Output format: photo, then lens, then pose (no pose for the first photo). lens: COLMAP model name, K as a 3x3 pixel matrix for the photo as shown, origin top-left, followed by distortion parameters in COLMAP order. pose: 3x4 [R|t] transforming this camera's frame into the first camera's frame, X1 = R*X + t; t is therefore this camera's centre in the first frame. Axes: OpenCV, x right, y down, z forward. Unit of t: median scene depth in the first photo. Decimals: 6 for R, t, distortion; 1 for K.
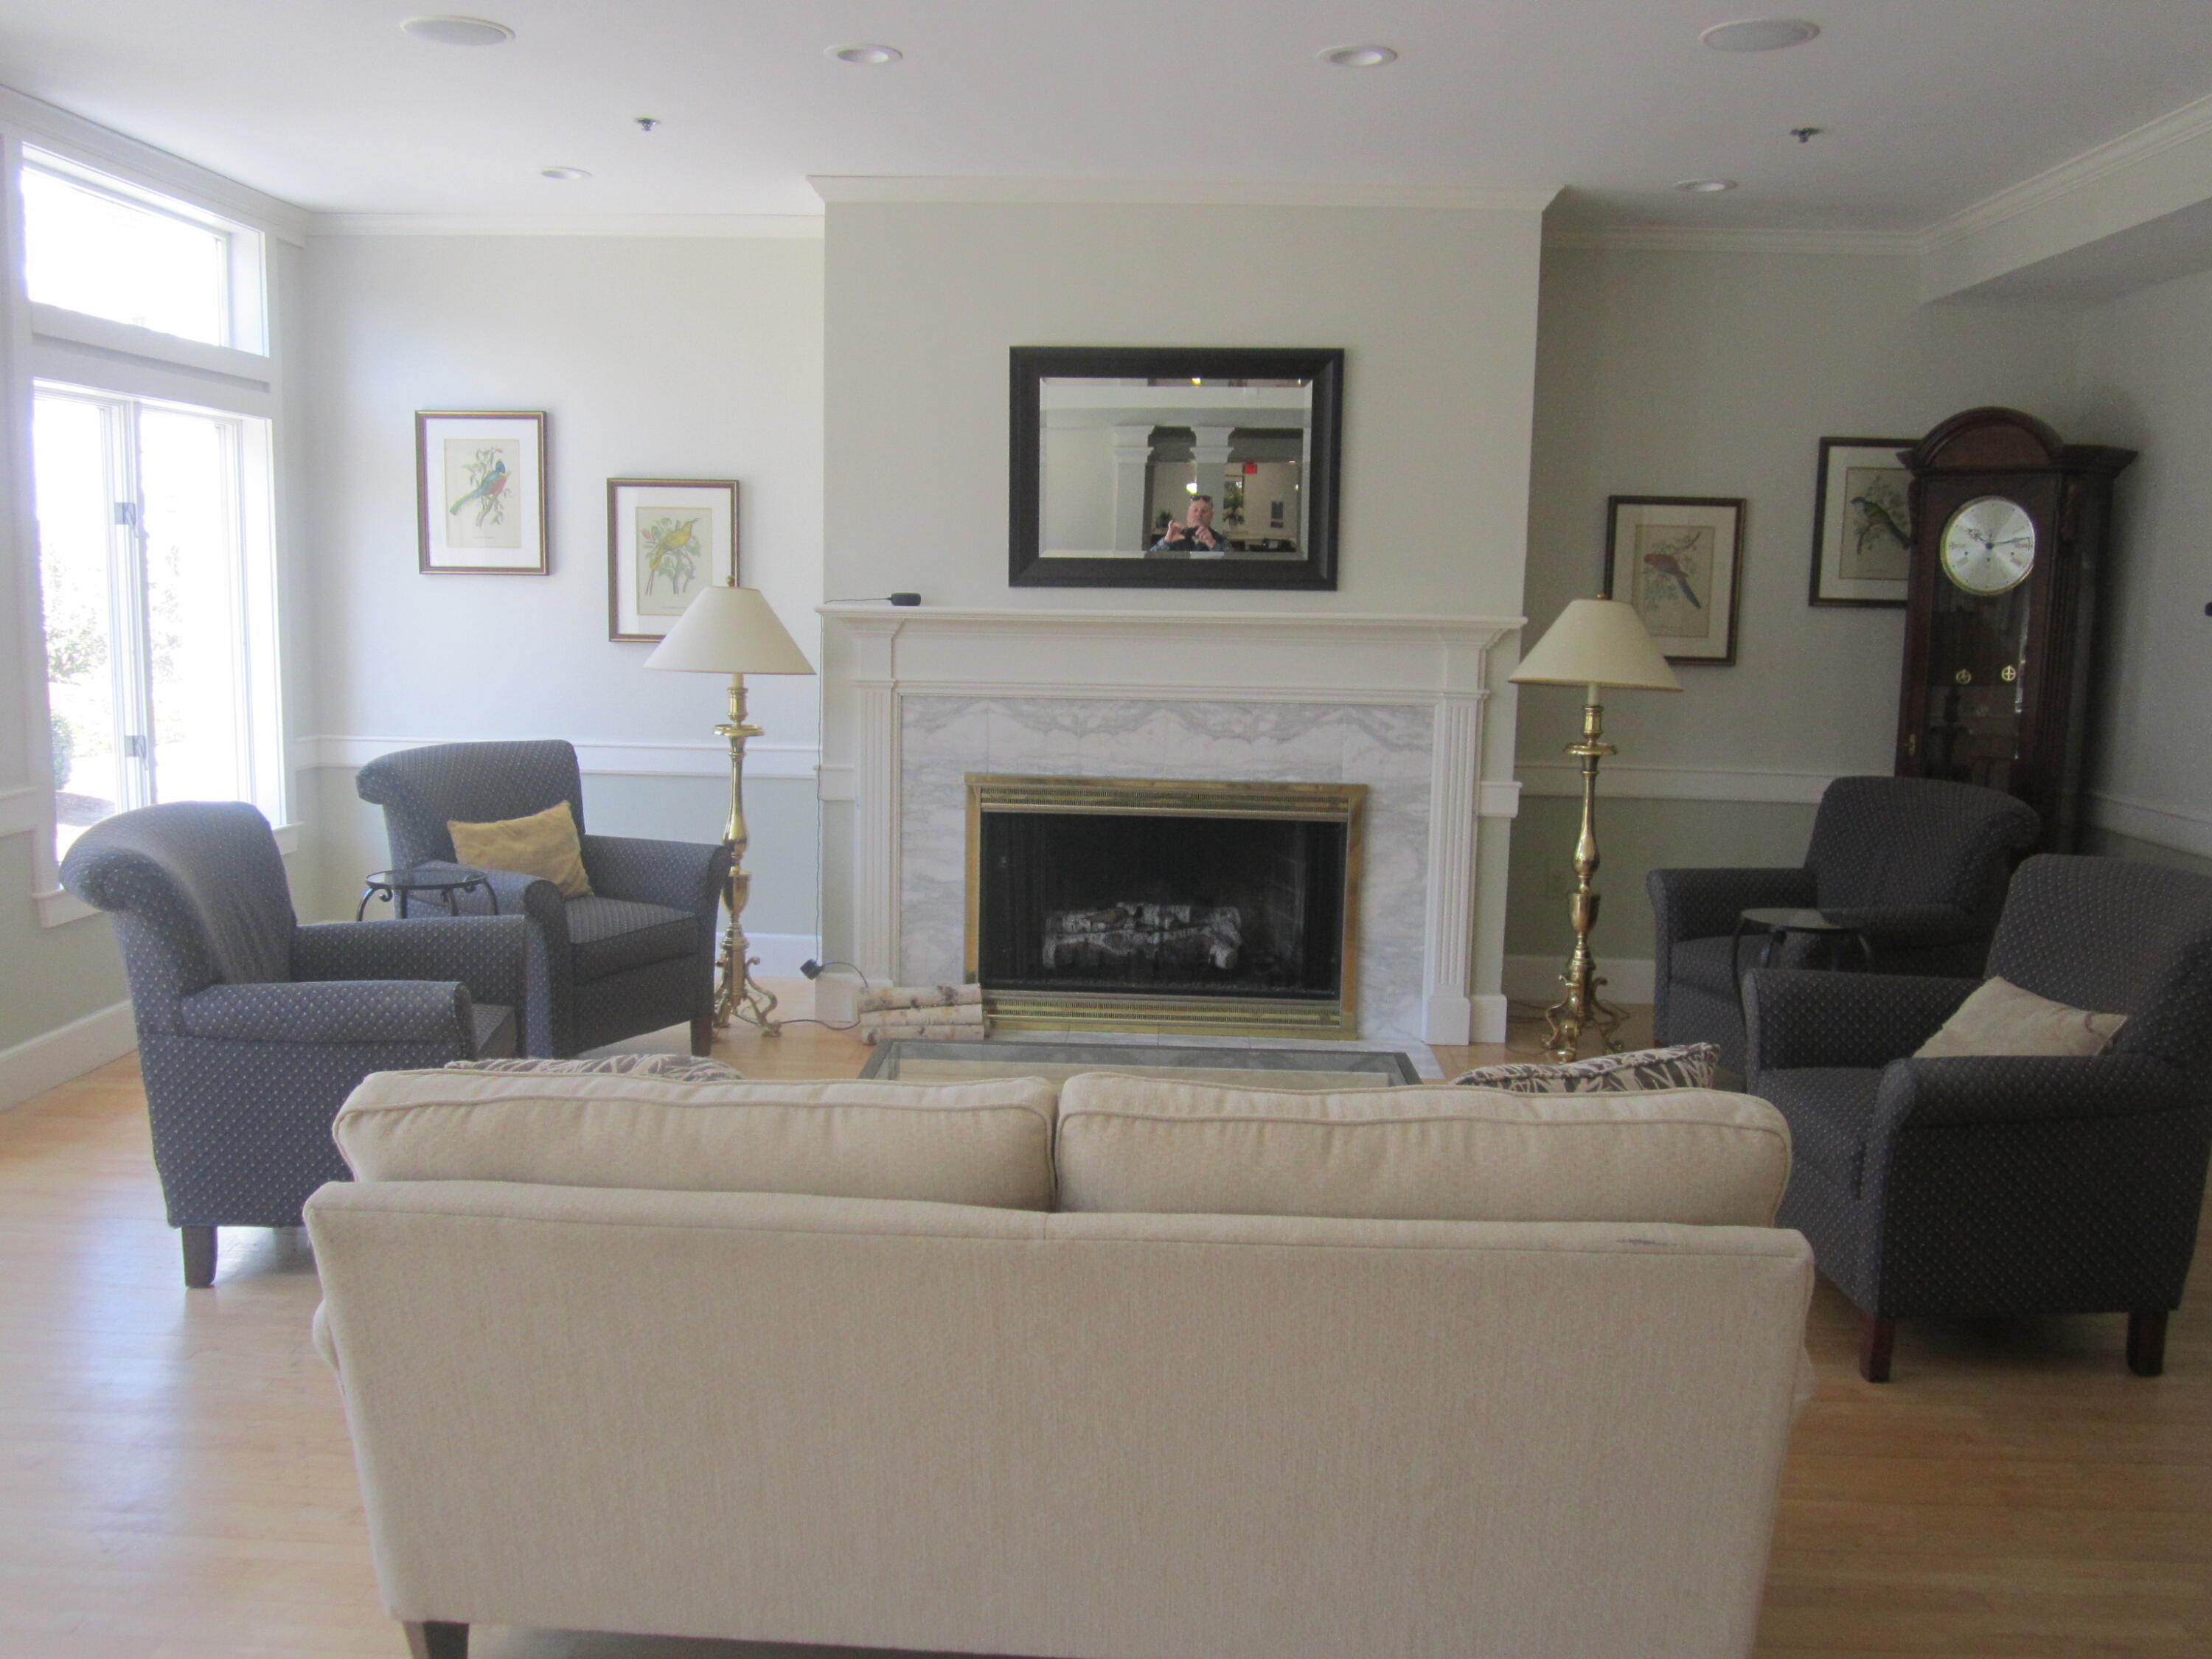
lens RADIAL K [[1851.7, 0, 1094.7], [0, 1851.7, 829.8], [0, 0, 1]] dist [-0.034121, 0.000720]
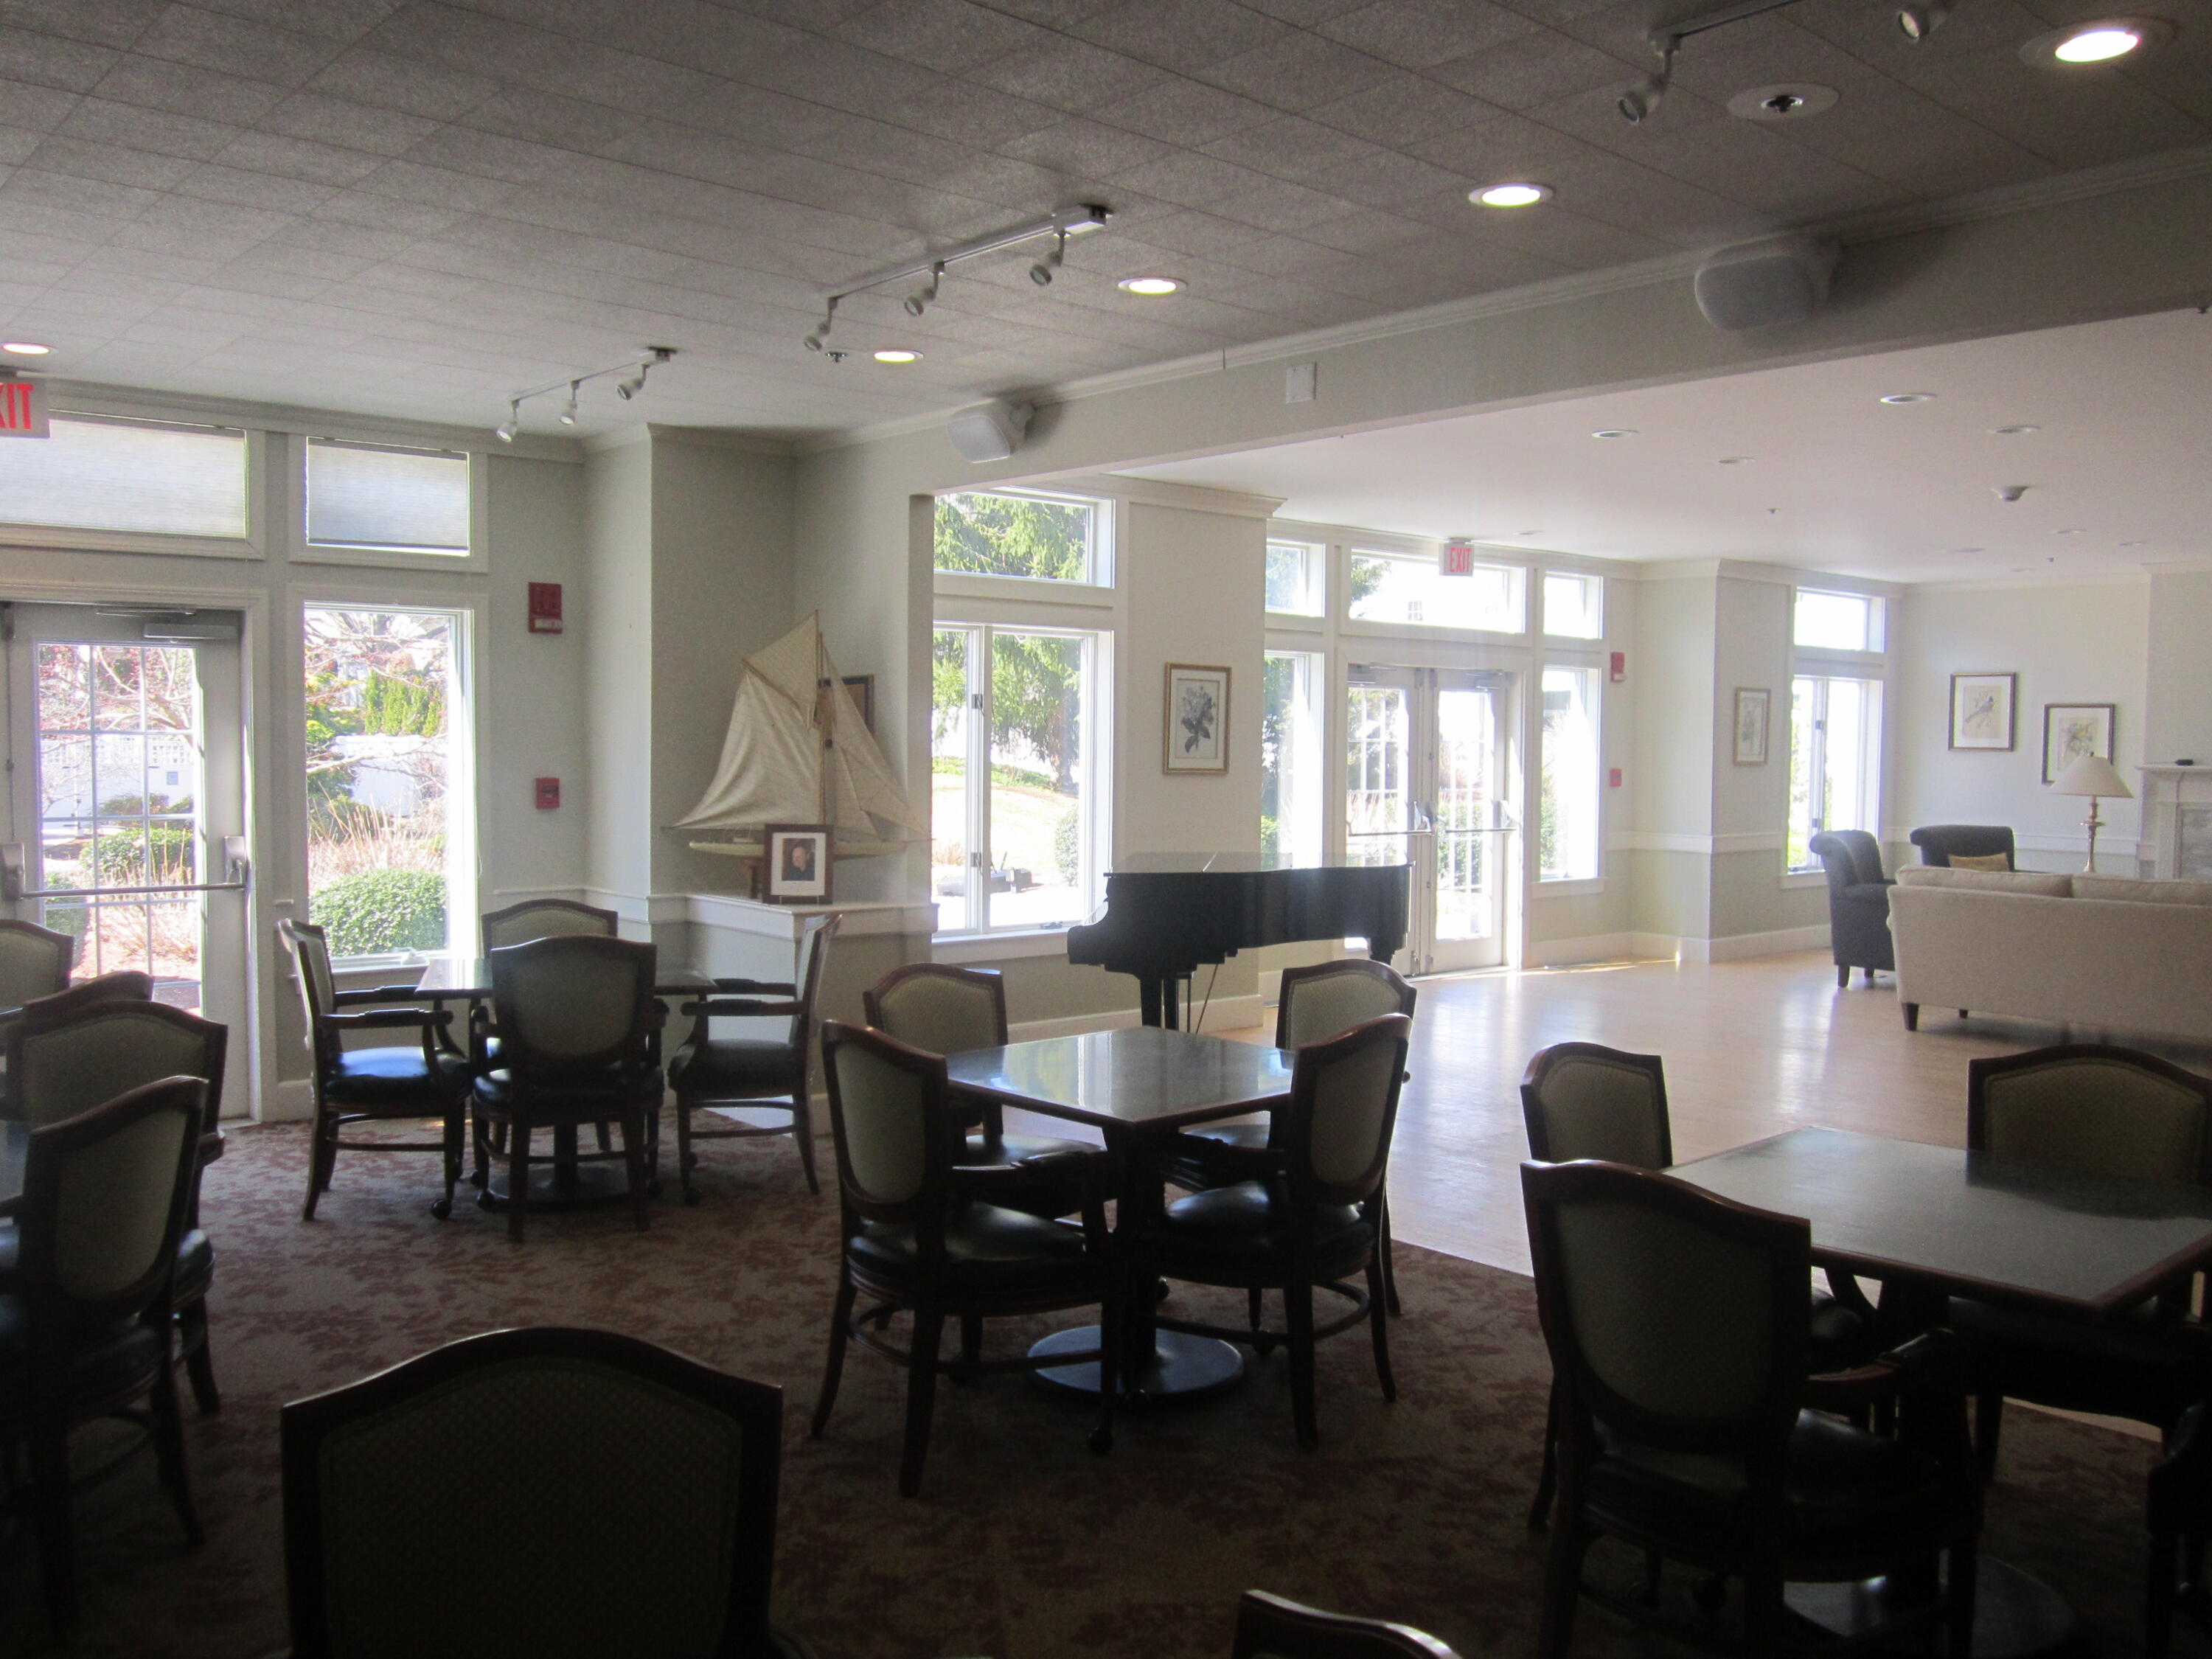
lens RADIAL K [[1851.7, 0, 1095.5], [0, 1851.7, 828.6], [0, 0, 1]] dist [-0.034121, 0.000720]
pose [[0.692855, 0.026902, -0.720575, 0.515853], [-0.098415, 0.993481, -0.057538, 0.180698], [0.714329, 0.110781, 0.690986, -1.235562]]
